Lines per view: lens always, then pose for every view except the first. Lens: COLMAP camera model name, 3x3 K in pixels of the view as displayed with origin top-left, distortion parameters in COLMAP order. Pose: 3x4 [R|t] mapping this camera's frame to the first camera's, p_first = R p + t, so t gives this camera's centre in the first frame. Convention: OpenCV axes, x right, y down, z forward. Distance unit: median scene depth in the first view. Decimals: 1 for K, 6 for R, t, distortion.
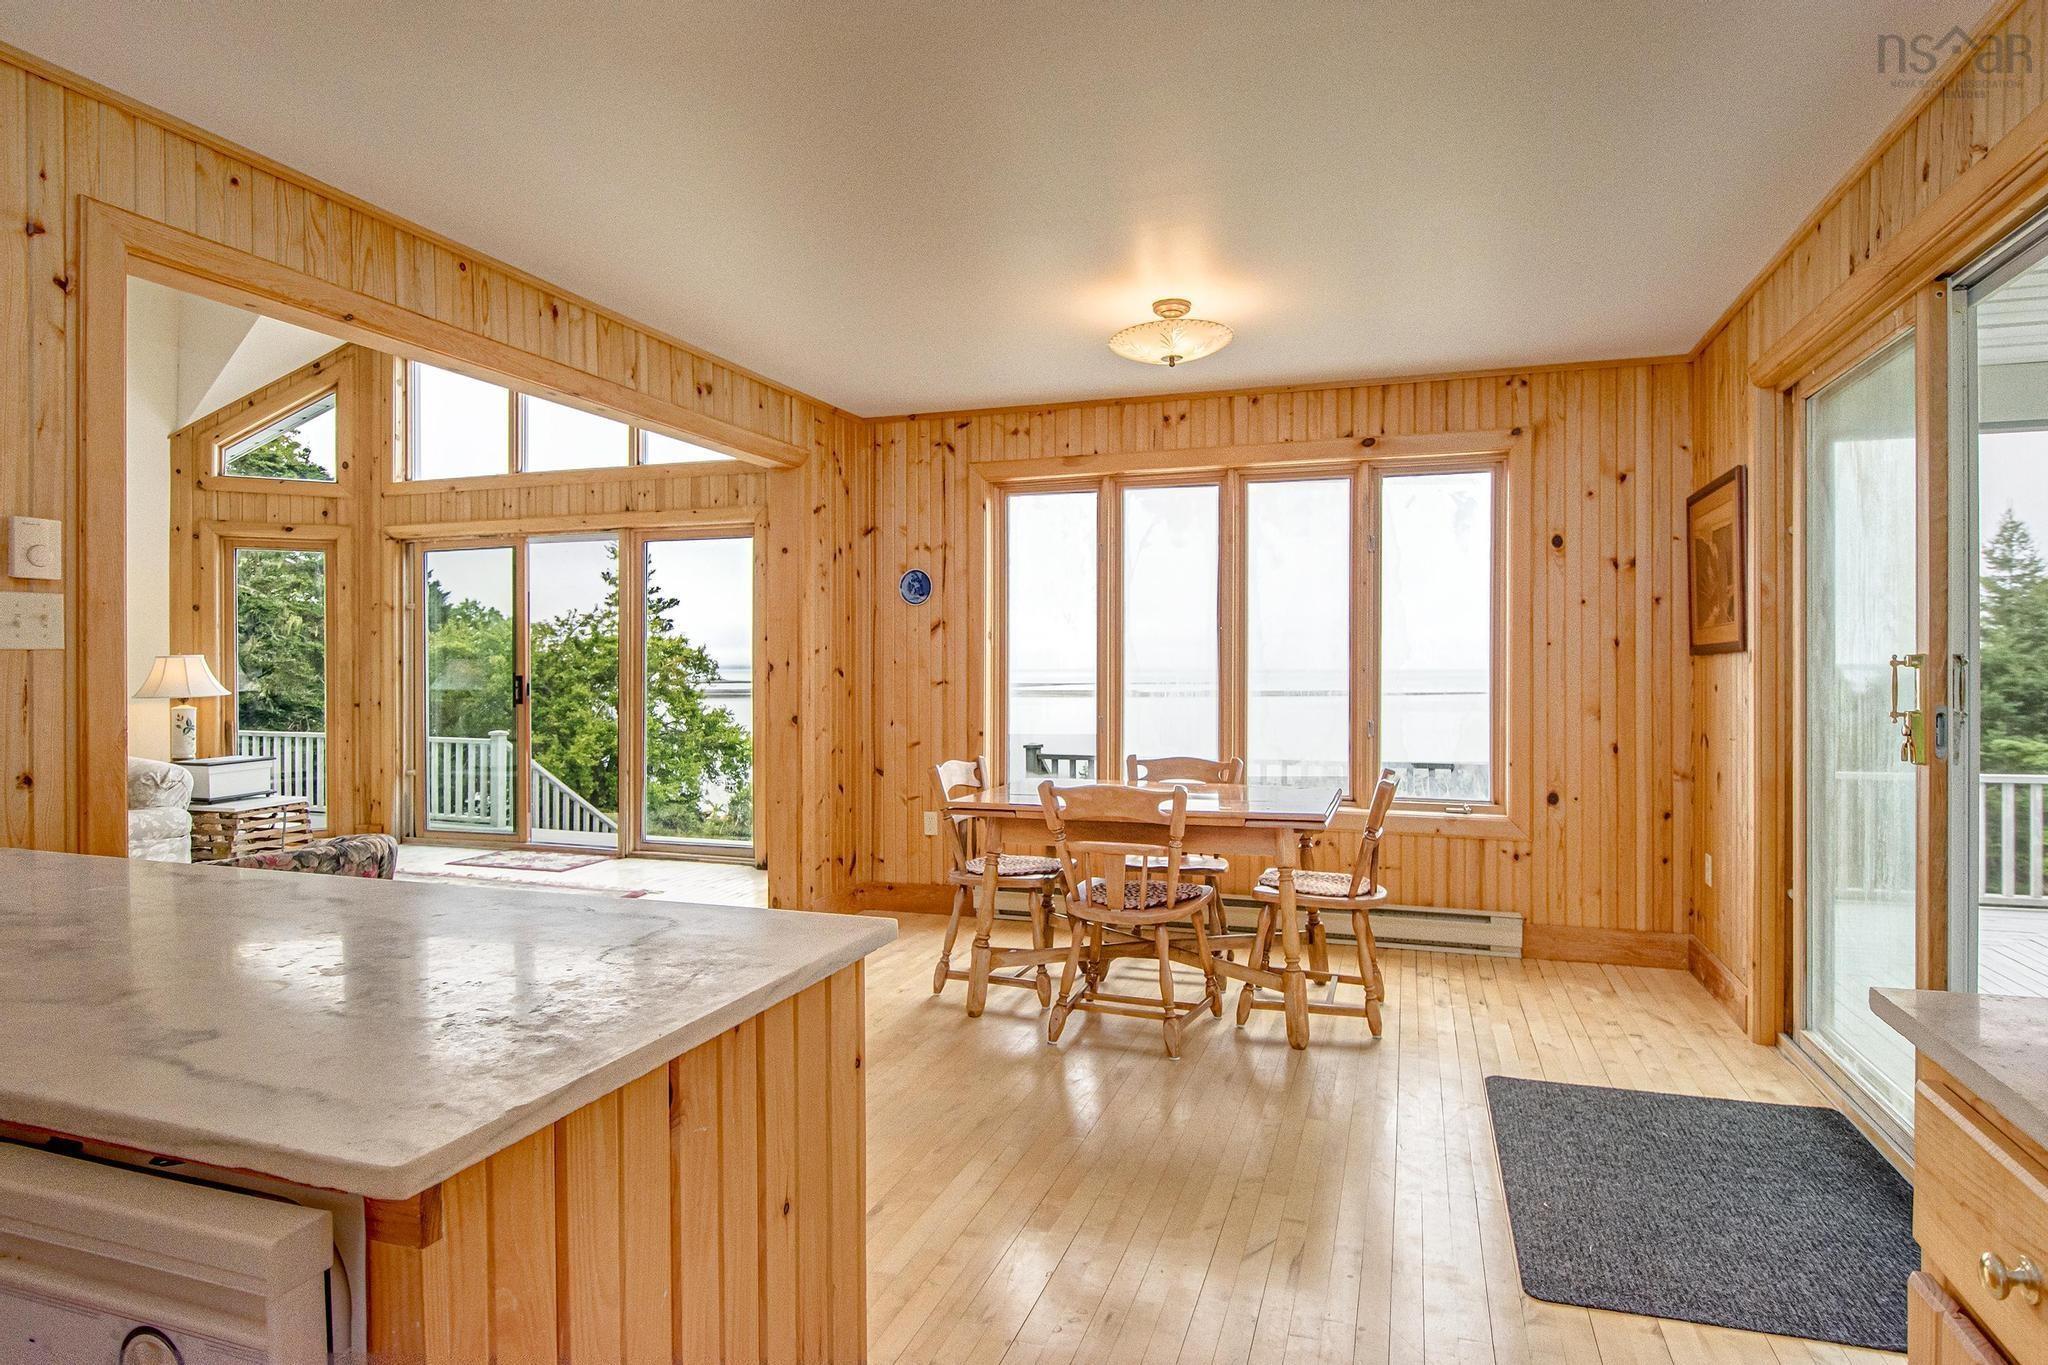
lens RADIAL K [[1069.9, 0, 1055.5], [0, 1069.9, 658.1], [0, 0, 1]] dist [-0.010718, -0.001358]
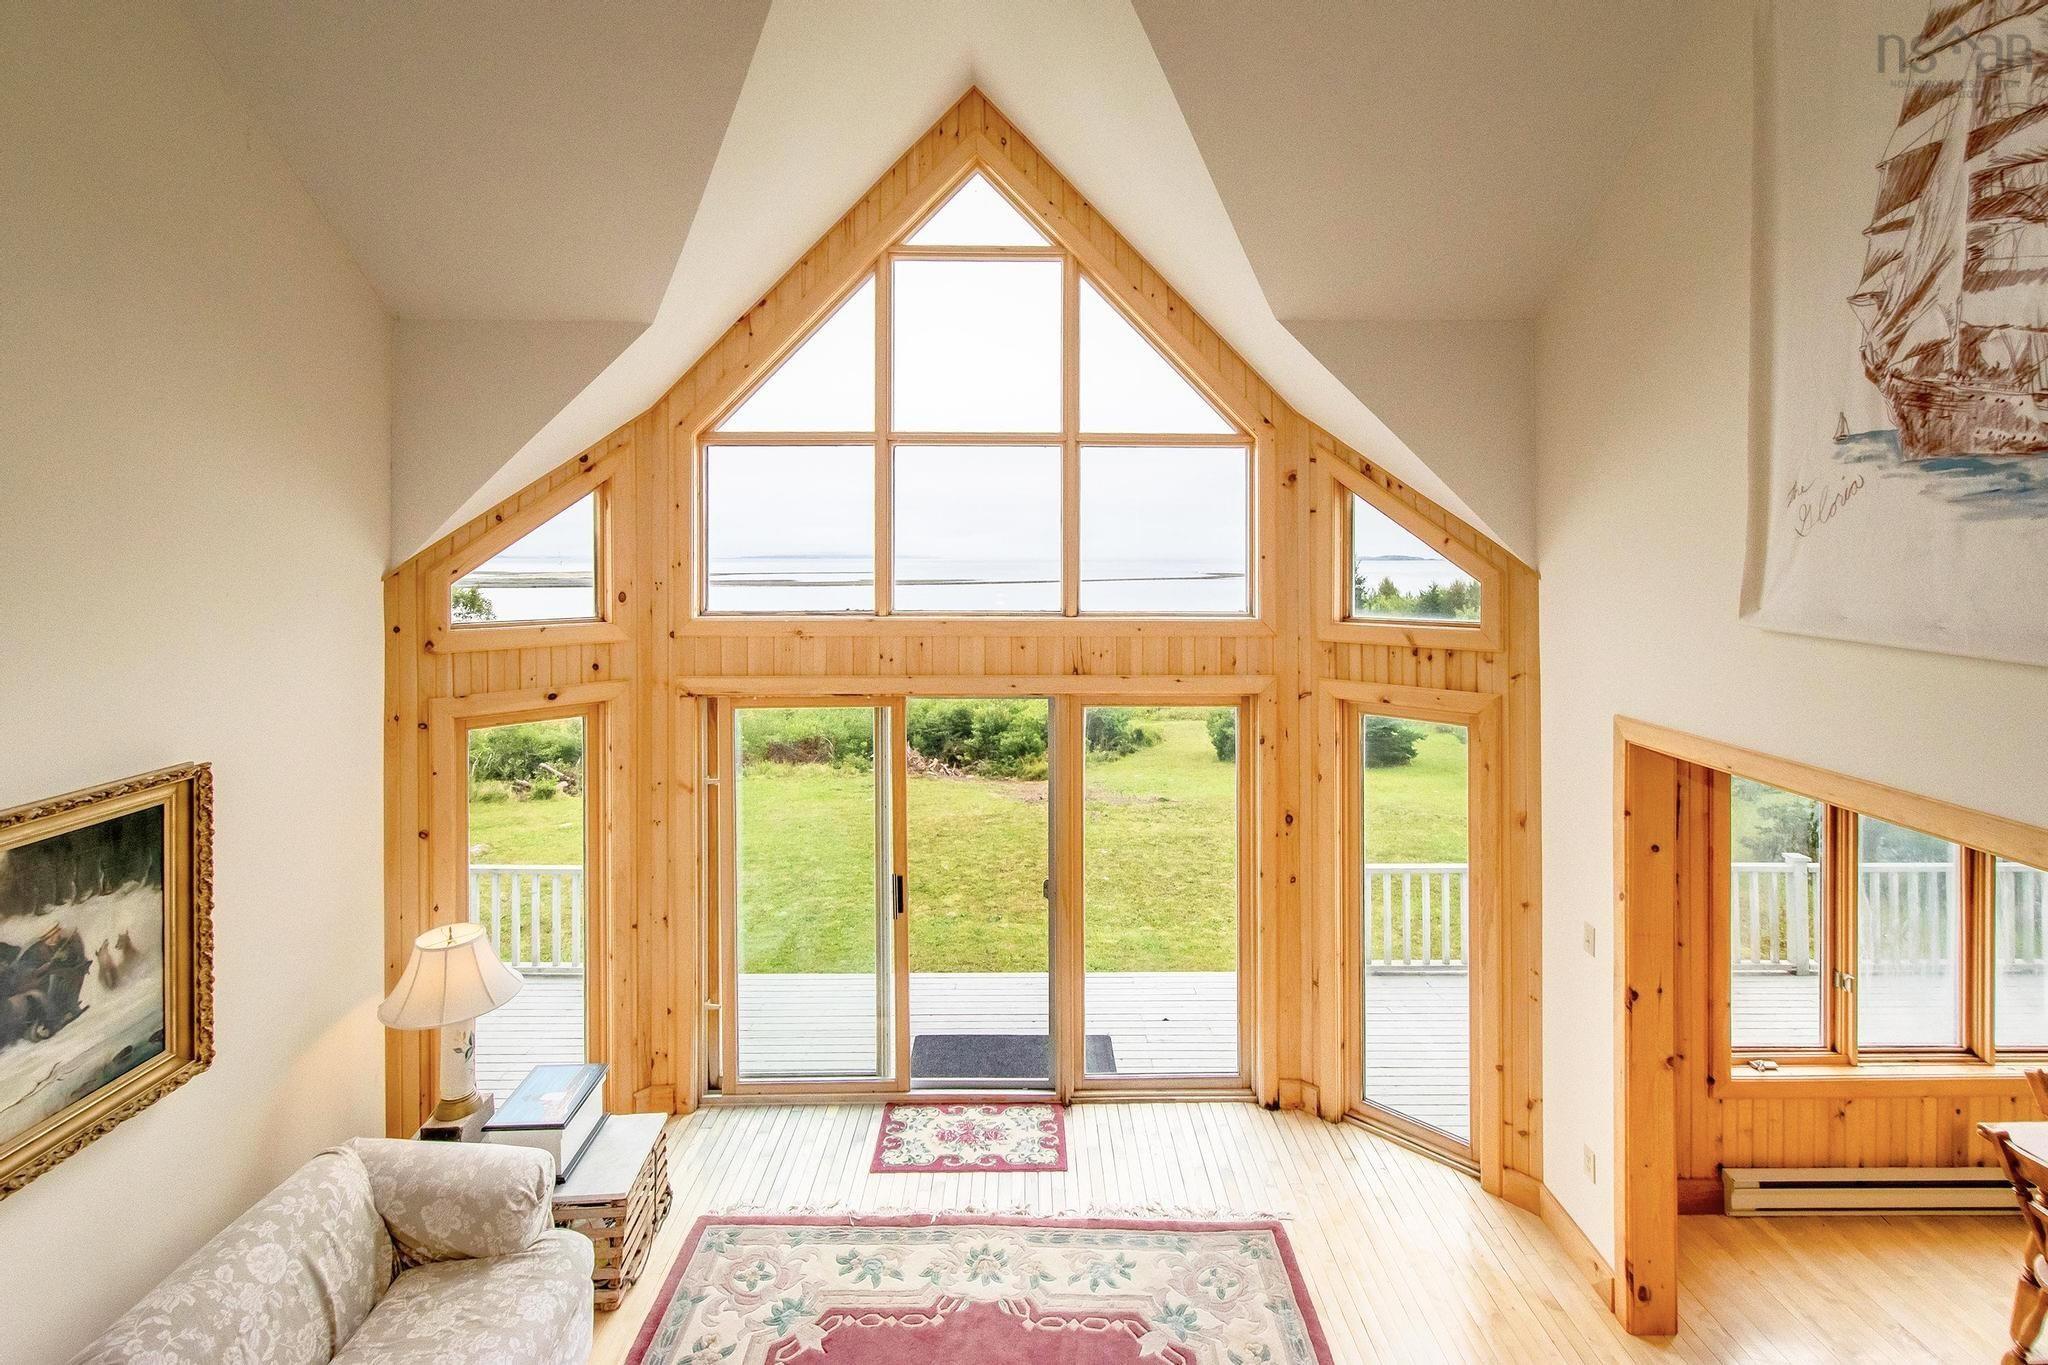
lens RADIAL K [[938.0, 0, 1026.6], [0, 938.0, 562.8], [0, 0, 1]] dist [0.005583, -0.001540]
pose [[0.951929, -0.003719, 0.306296, -0.852584], [-0.001074, 0.999880, 0.015477, -0.303166], [-0.306317, -0.015062, 0.951810, 0.451947]]
